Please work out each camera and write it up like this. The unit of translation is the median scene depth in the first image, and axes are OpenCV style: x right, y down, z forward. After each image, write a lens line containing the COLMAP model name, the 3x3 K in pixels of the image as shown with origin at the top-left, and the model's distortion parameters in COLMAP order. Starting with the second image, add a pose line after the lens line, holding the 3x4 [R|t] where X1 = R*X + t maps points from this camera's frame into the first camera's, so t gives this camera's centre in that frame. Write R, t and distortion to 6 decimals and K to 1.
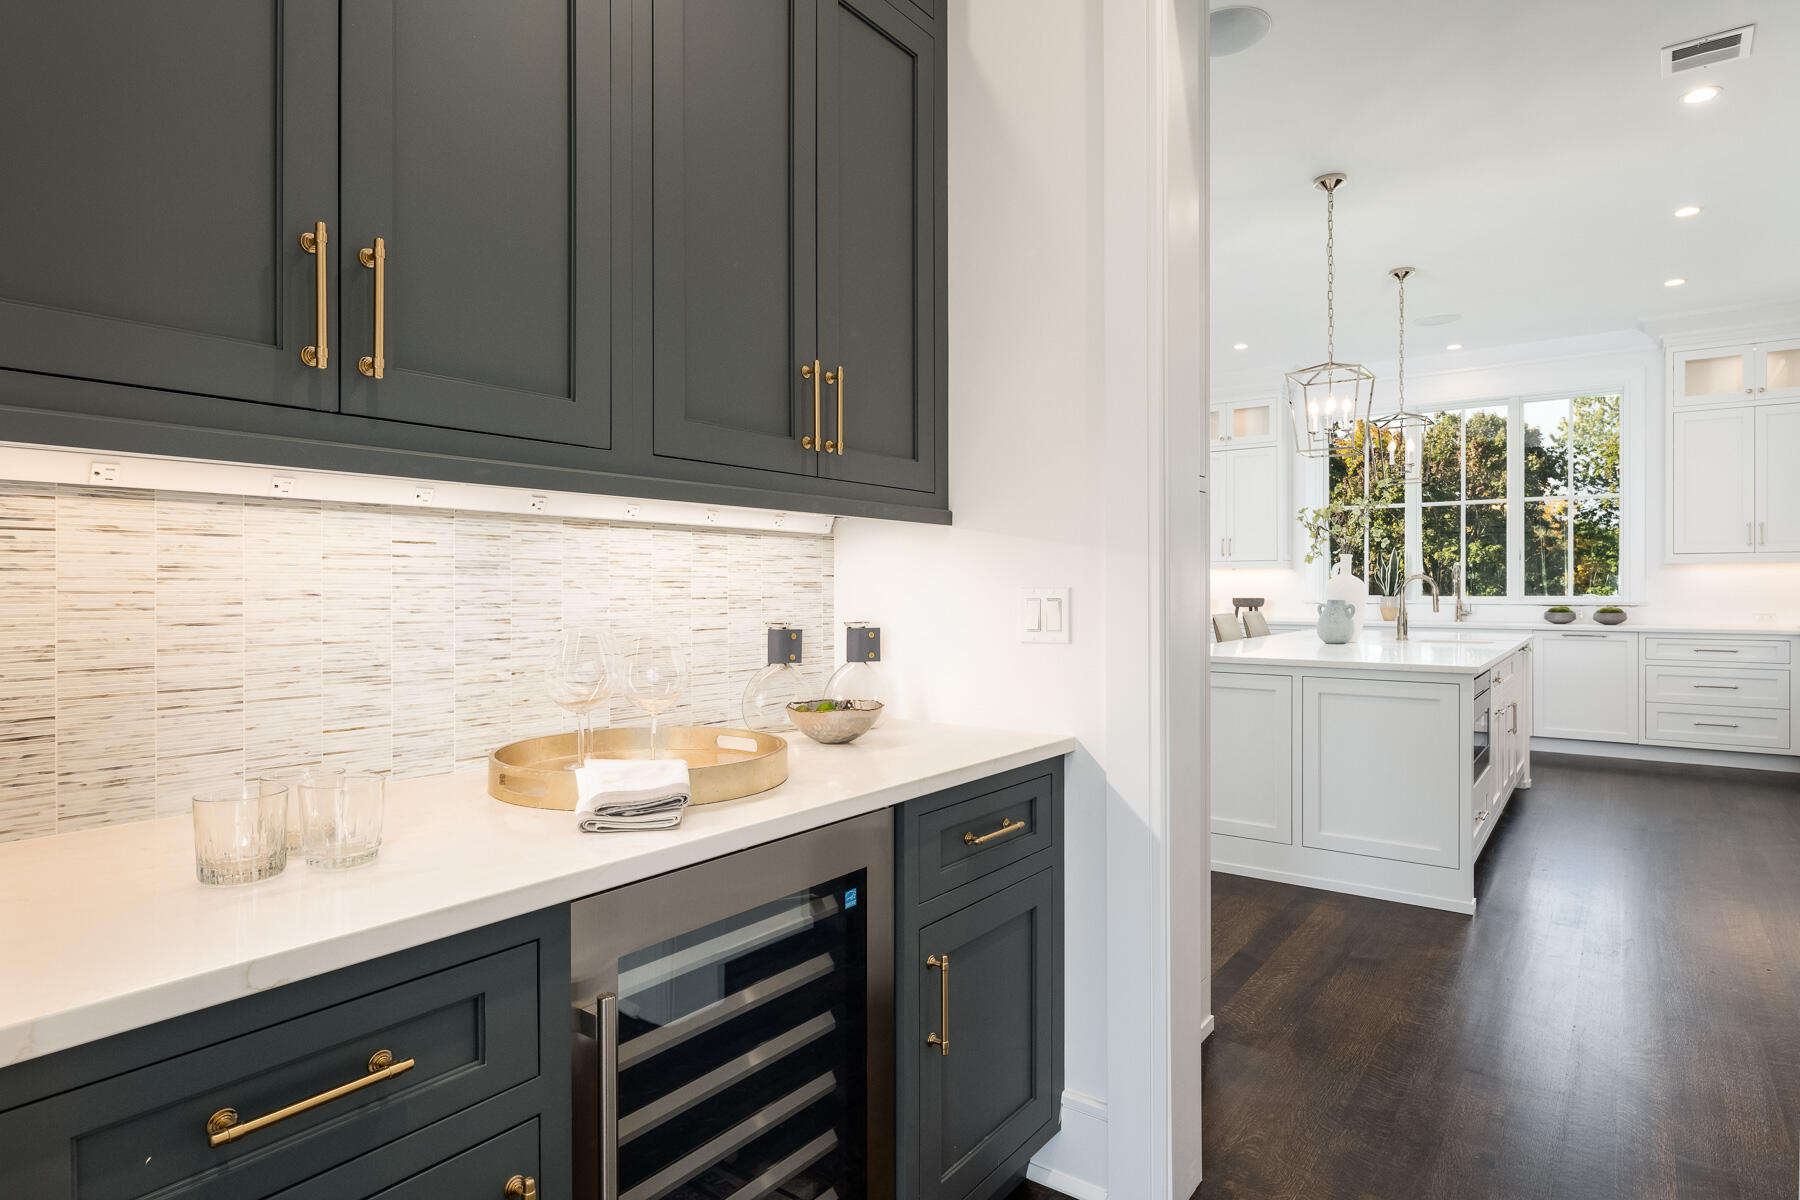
lens RADIAL K [[972.0, 0, 899.7], [0, 972.0, 597.9], [0, 0, 1]] dist [-0.001166, -0.000047]
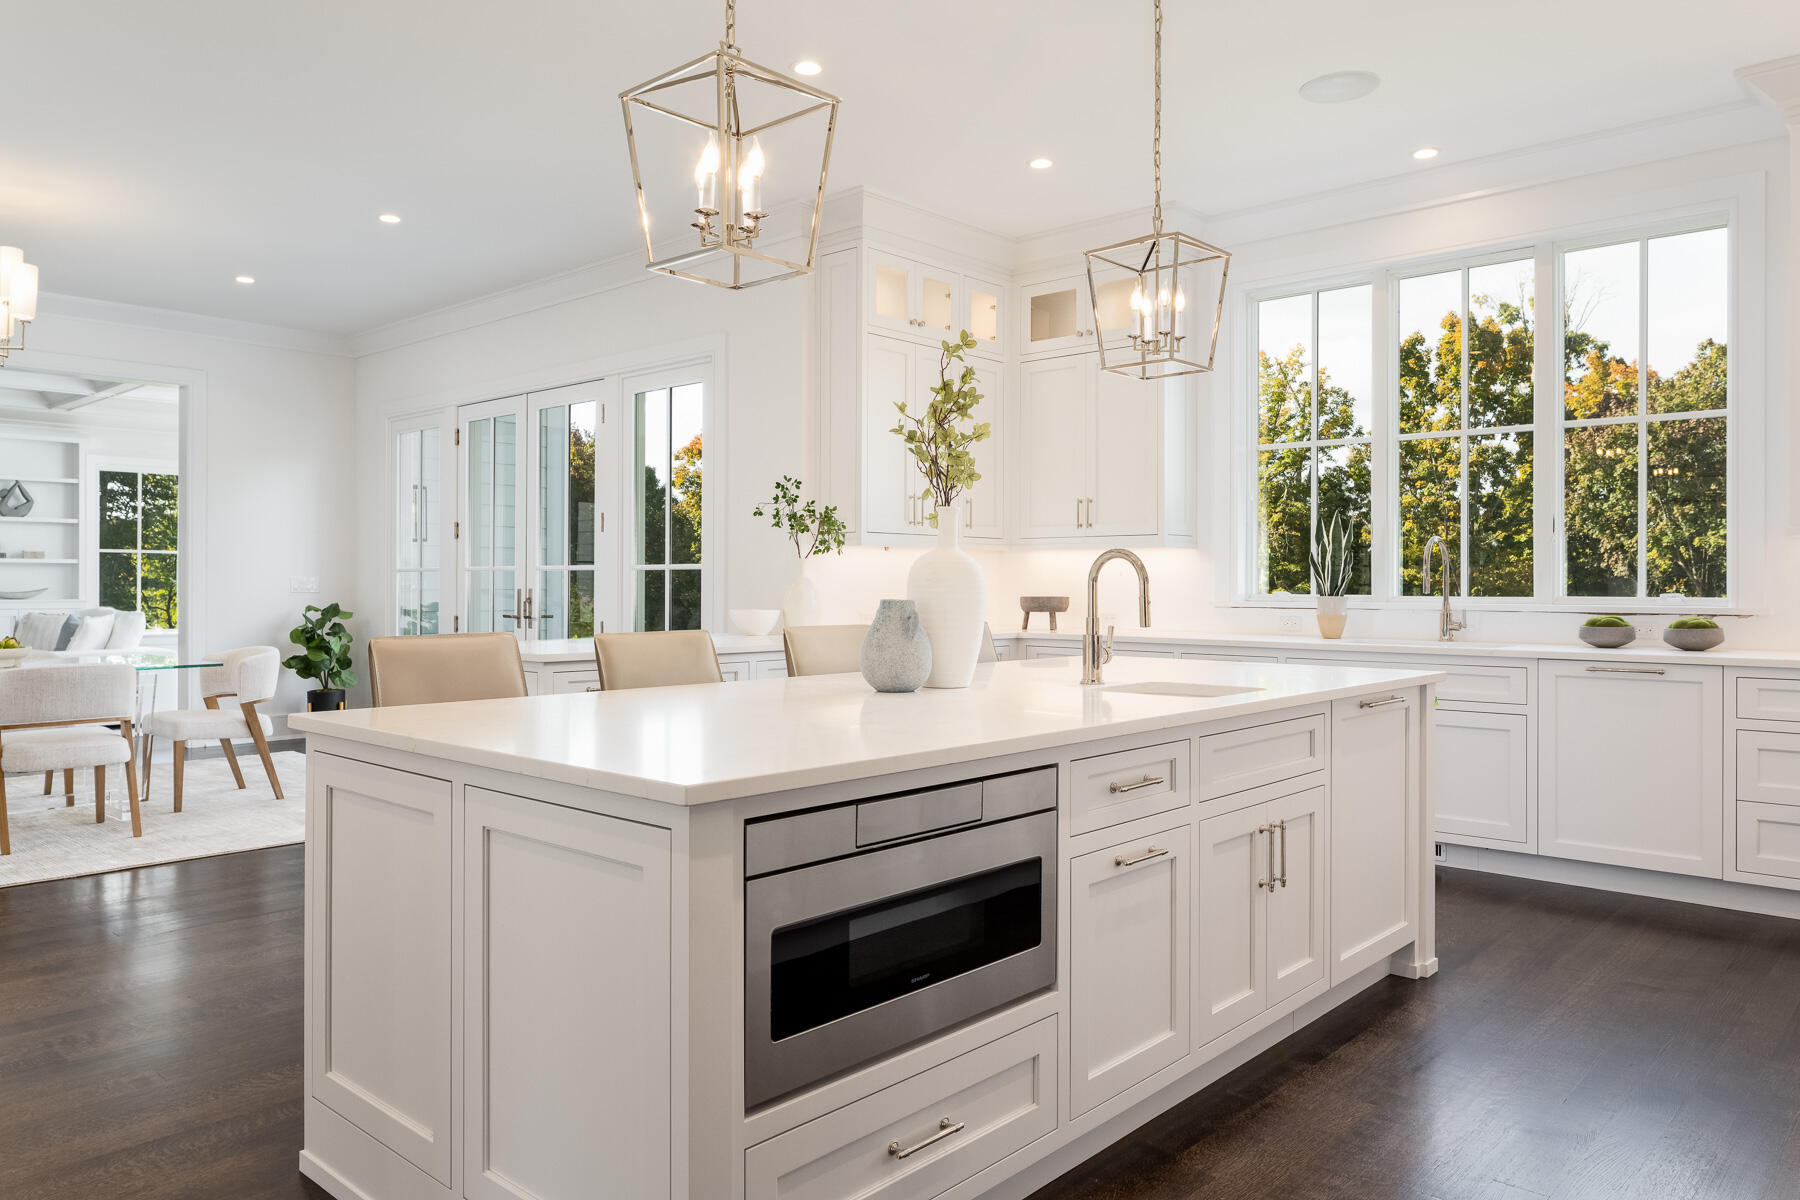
lens RADIAL K [[1227.1, 0, 894.0], [0, 1227.1, 589.7], [0, 0, 1]] dist [0.008297, 0.001182]
pose [[0.995224, 0.006426, -0.097402, 0.345360], [-0.006914, 0.999965, -0.004666, -0.000076], [0.097369, 0.005317, 0.995234, 0.267628]]
